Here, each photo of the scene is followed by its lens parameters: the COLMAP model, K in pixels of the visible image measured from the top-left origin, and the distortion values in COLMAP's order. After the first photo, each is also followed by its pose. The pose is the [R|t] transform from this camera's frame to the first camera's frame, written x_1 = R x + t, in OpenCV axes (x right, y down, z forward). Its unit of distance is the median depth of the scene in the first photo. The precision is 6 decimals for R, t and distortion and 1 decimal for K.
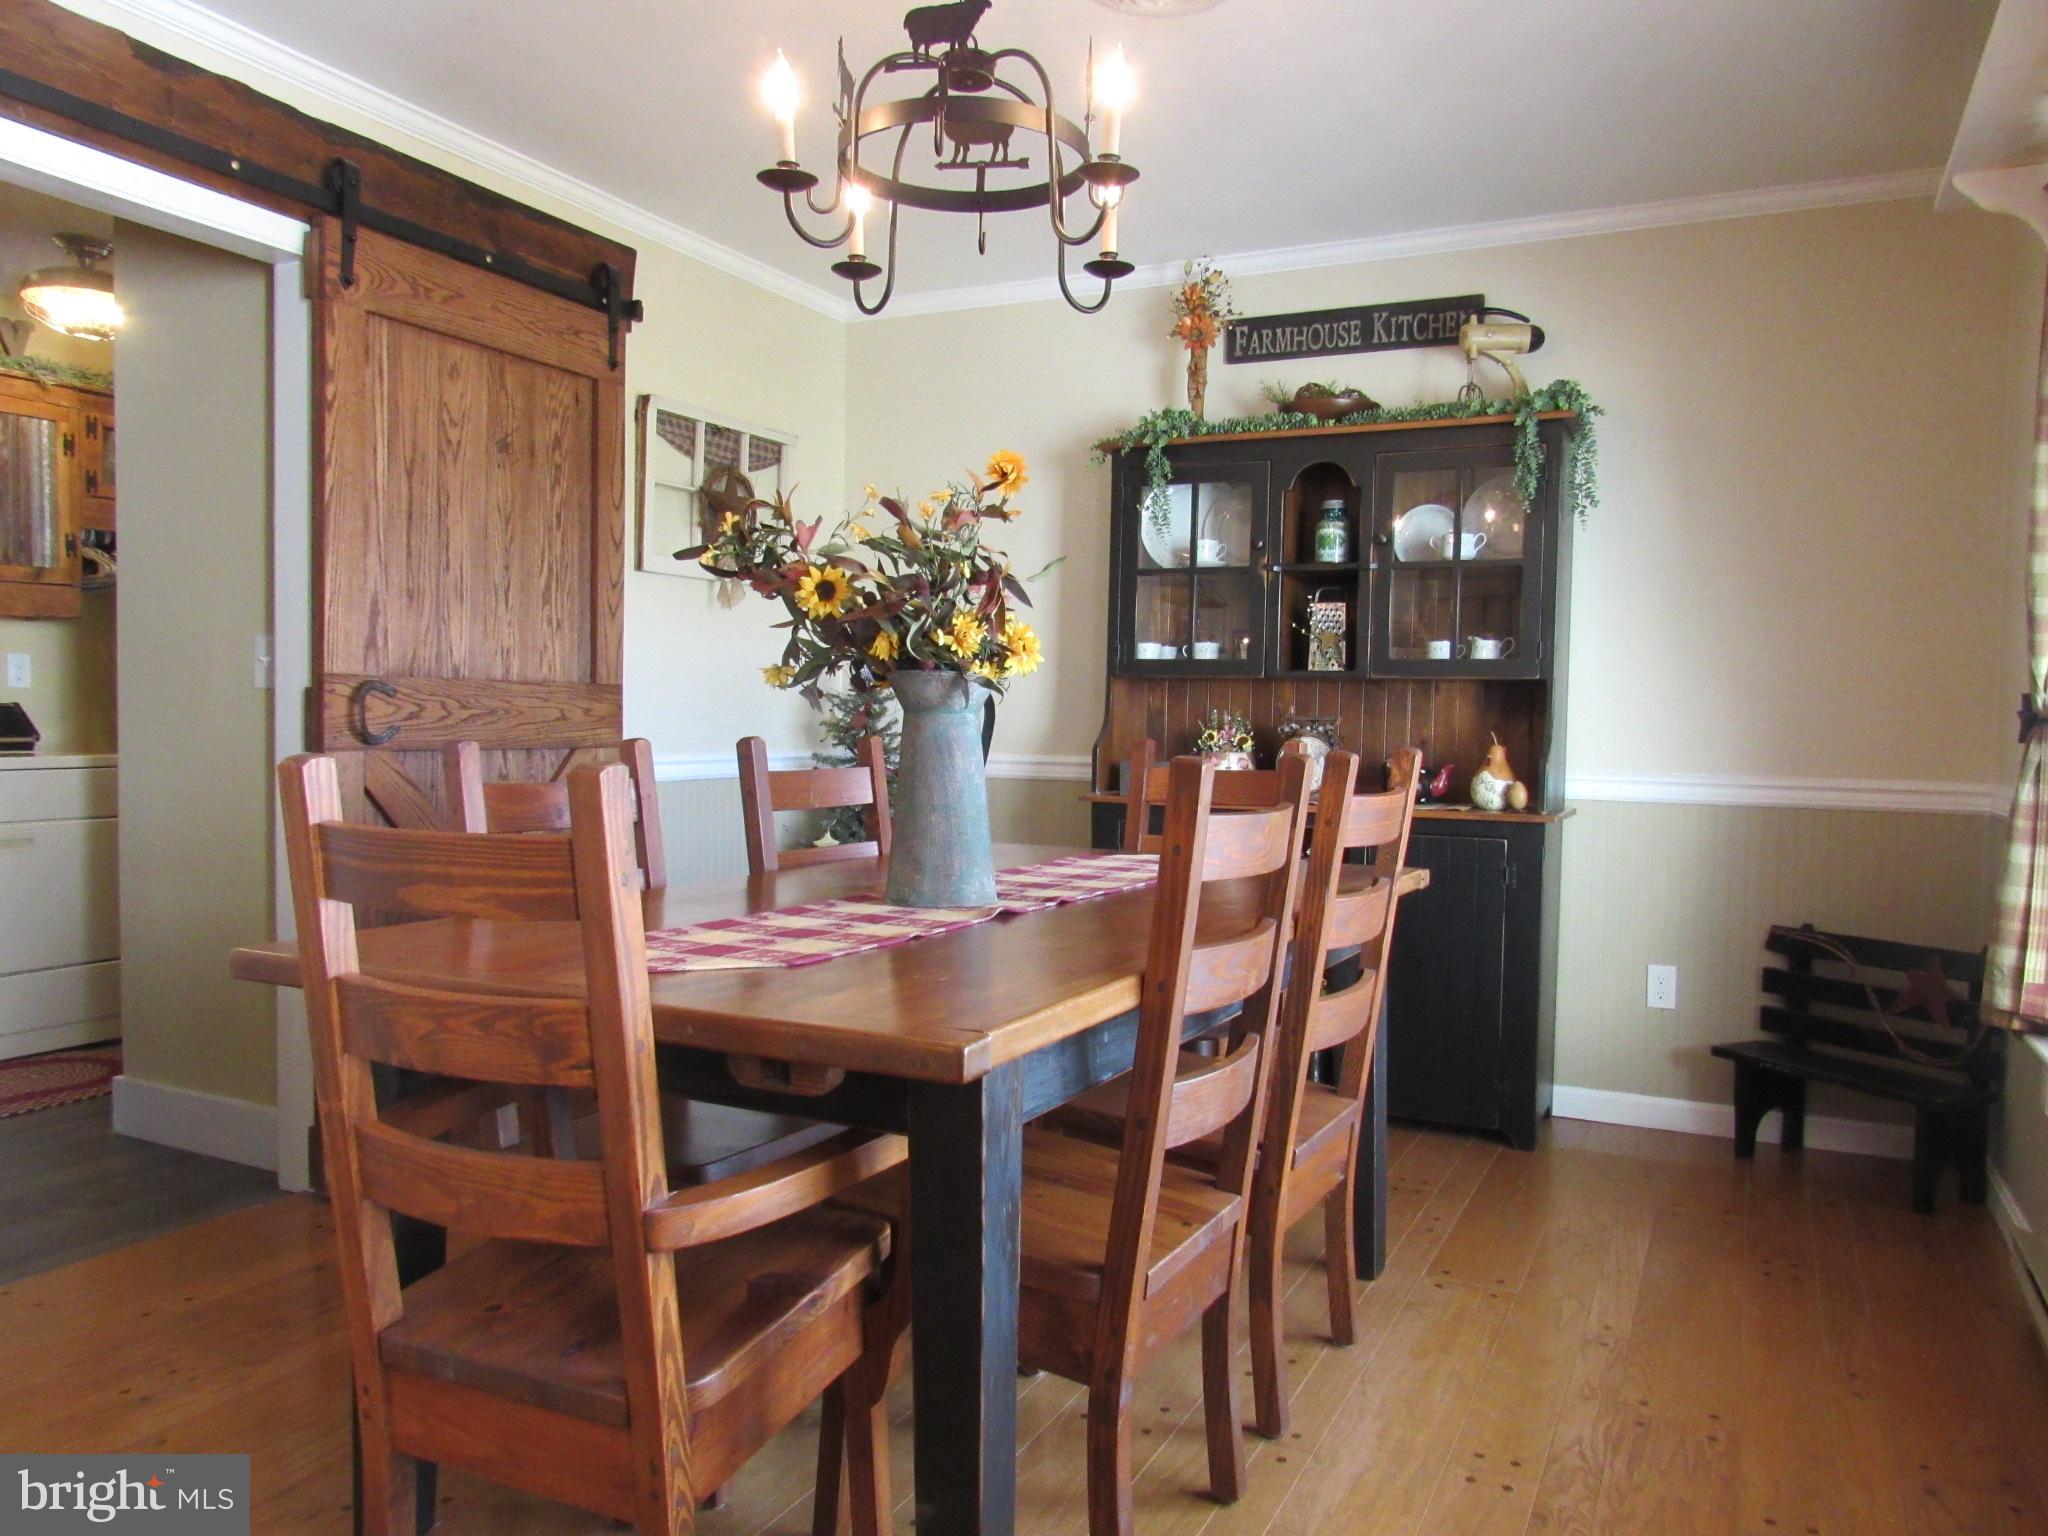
lens RADIAL K [[1477.4, 0, 1025.2], [0, 1477.4, 776.0], [0, 0, 1]] dist [-0.018179, -0.000061]
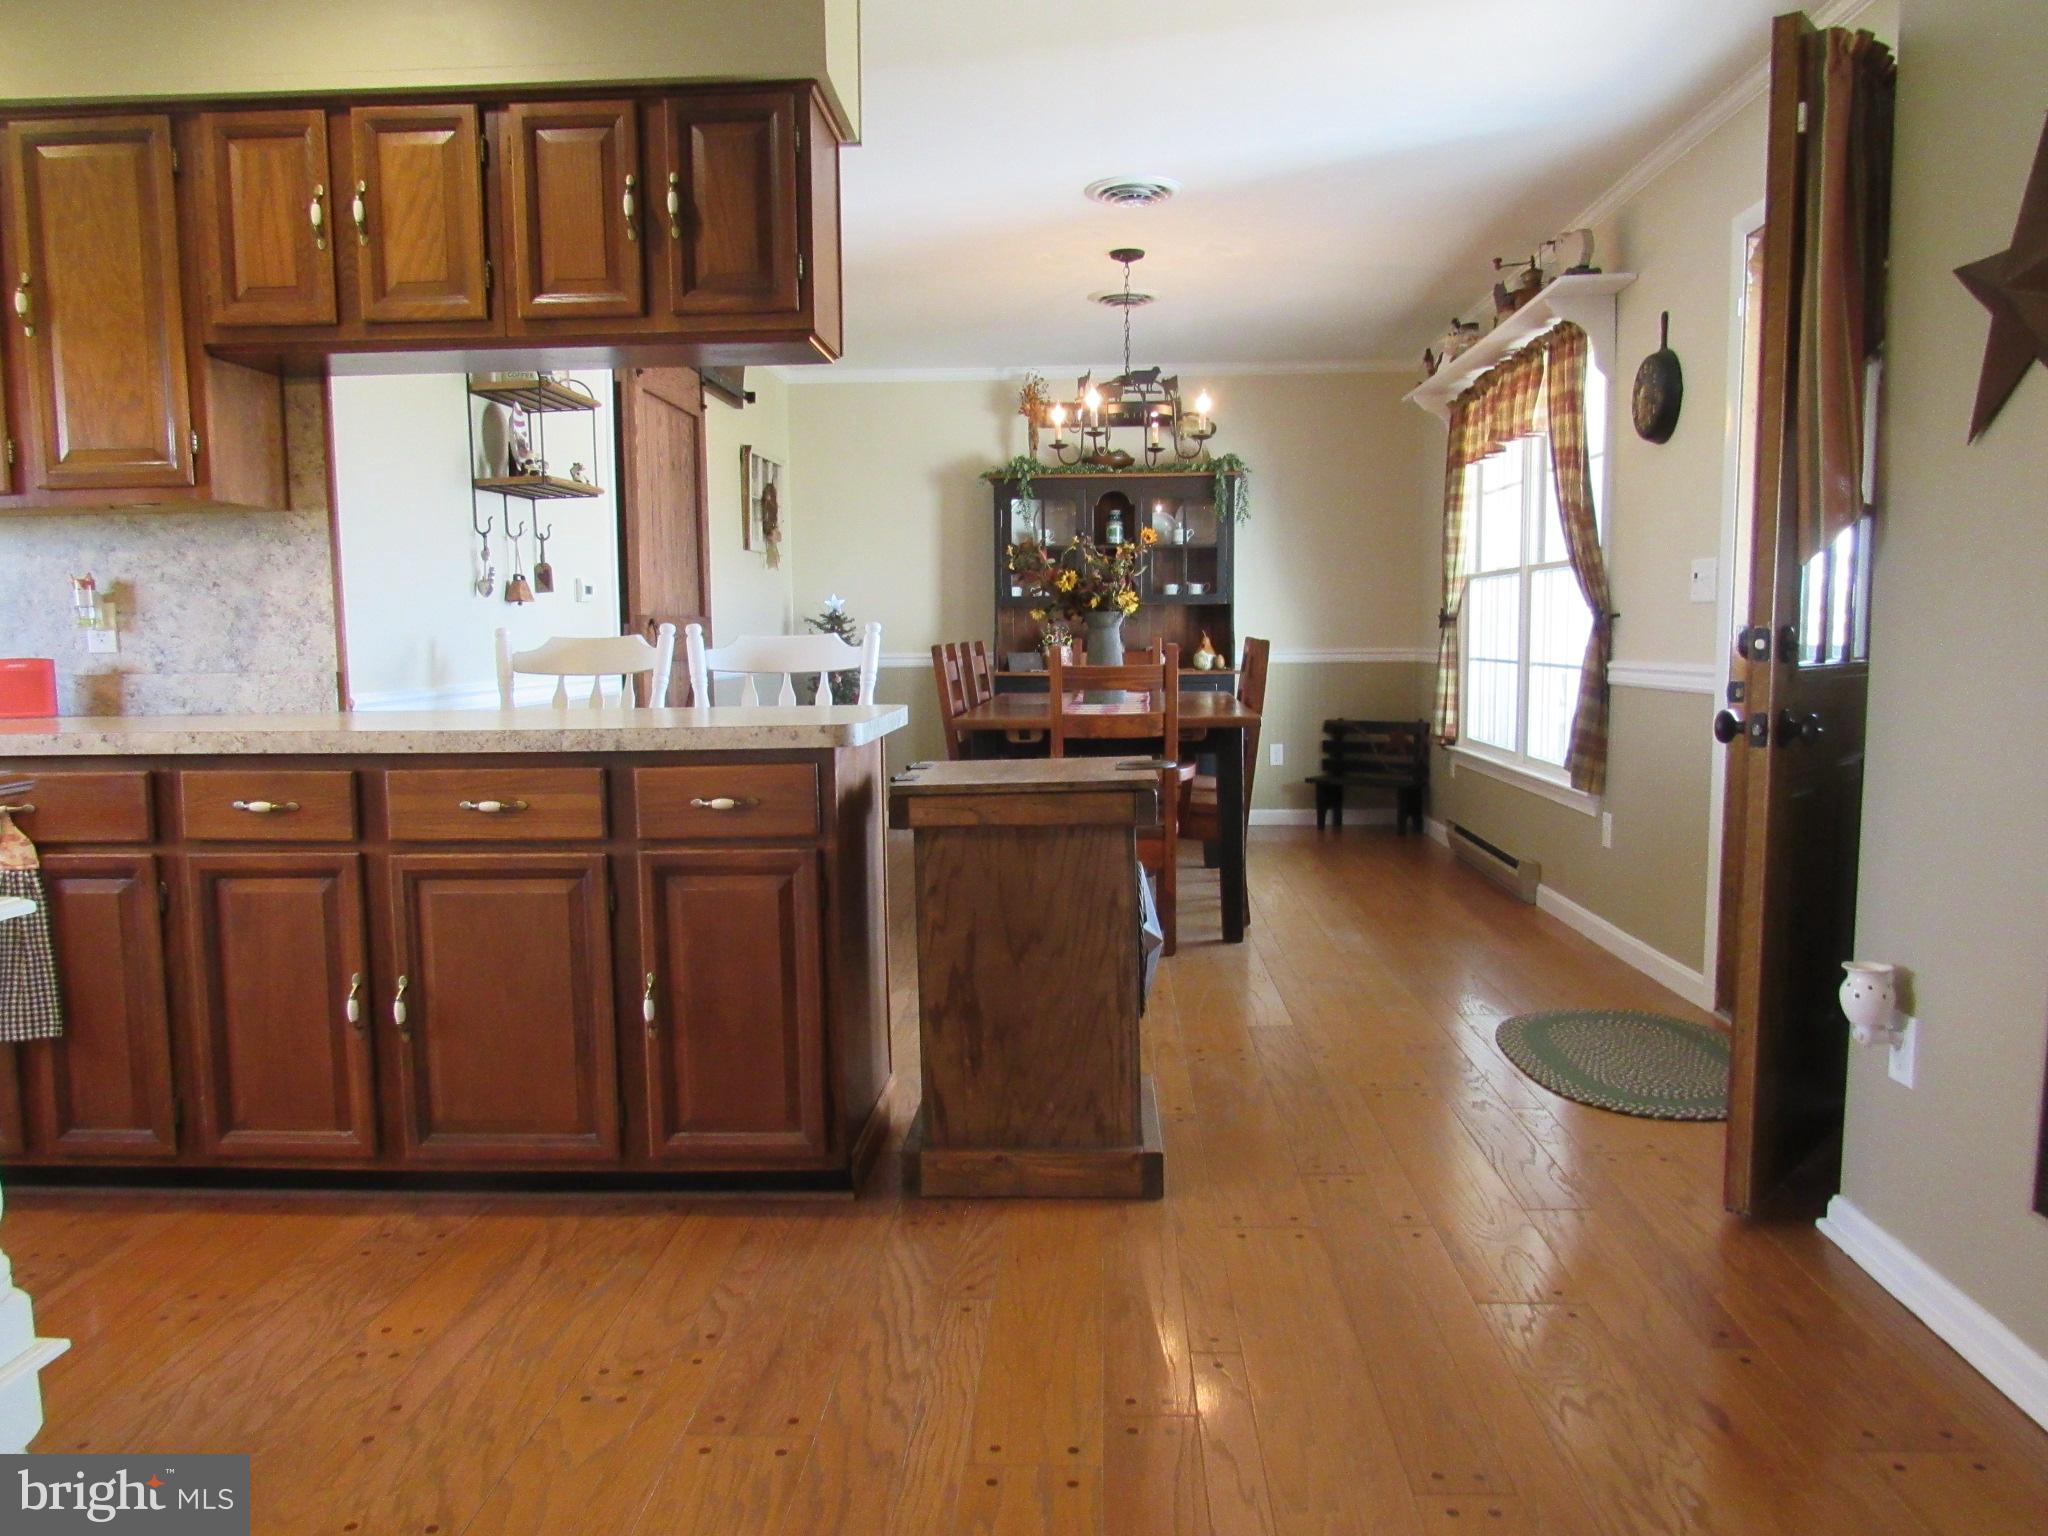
lens RADIAL K [[1477.4, 0, 1028.6], [0, 1477.4, 767.4], [0, 0, 1]] dist [-0.018179, -0.000061]
pose [[0.918242, -0.067218, 0.390272, -0.677381], [0.044031, 0.996708, 0.068070, 0.007756], [-0.393563, -0.045320, 0.918180, -0.732451]]
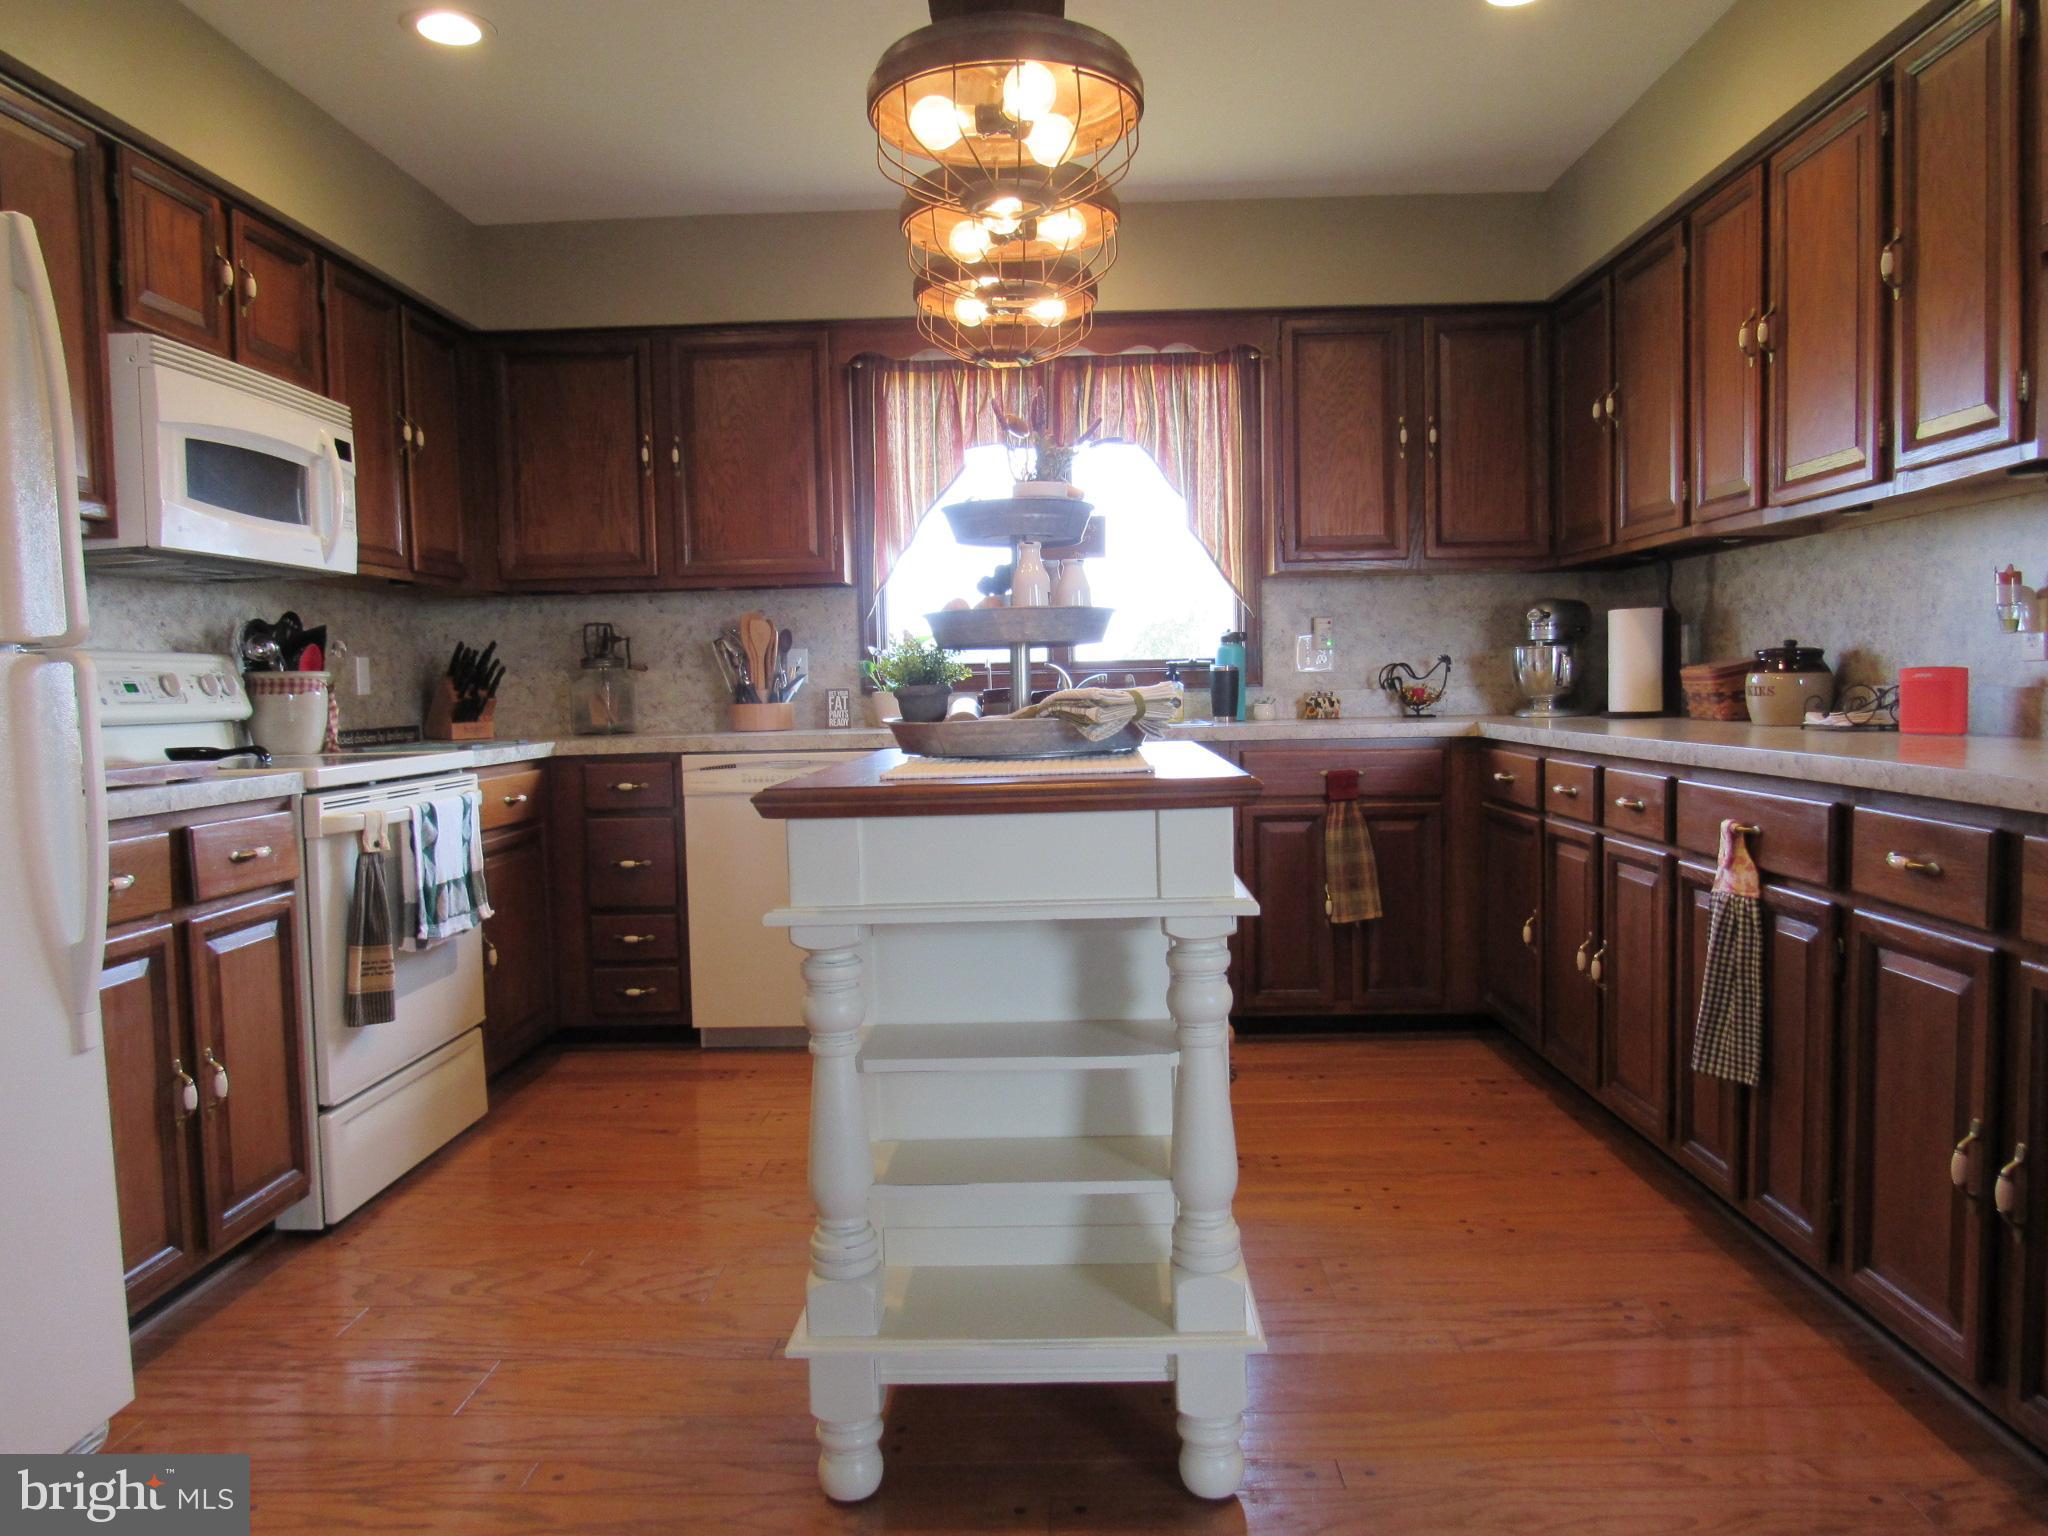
lens RADIAL K [[1477.4, 0, 1019.1], [0, 1477.4, 760.0], [0, 0, 1]] dist [-0.018179, -0.000061]
pose [[0.411976, 0.021547, -0.910940, -0.397871], [-0.006105, 0.999763, 0.020887, 0.011349], [0.911174, -0.003044, 0.412010, -0.462298]]
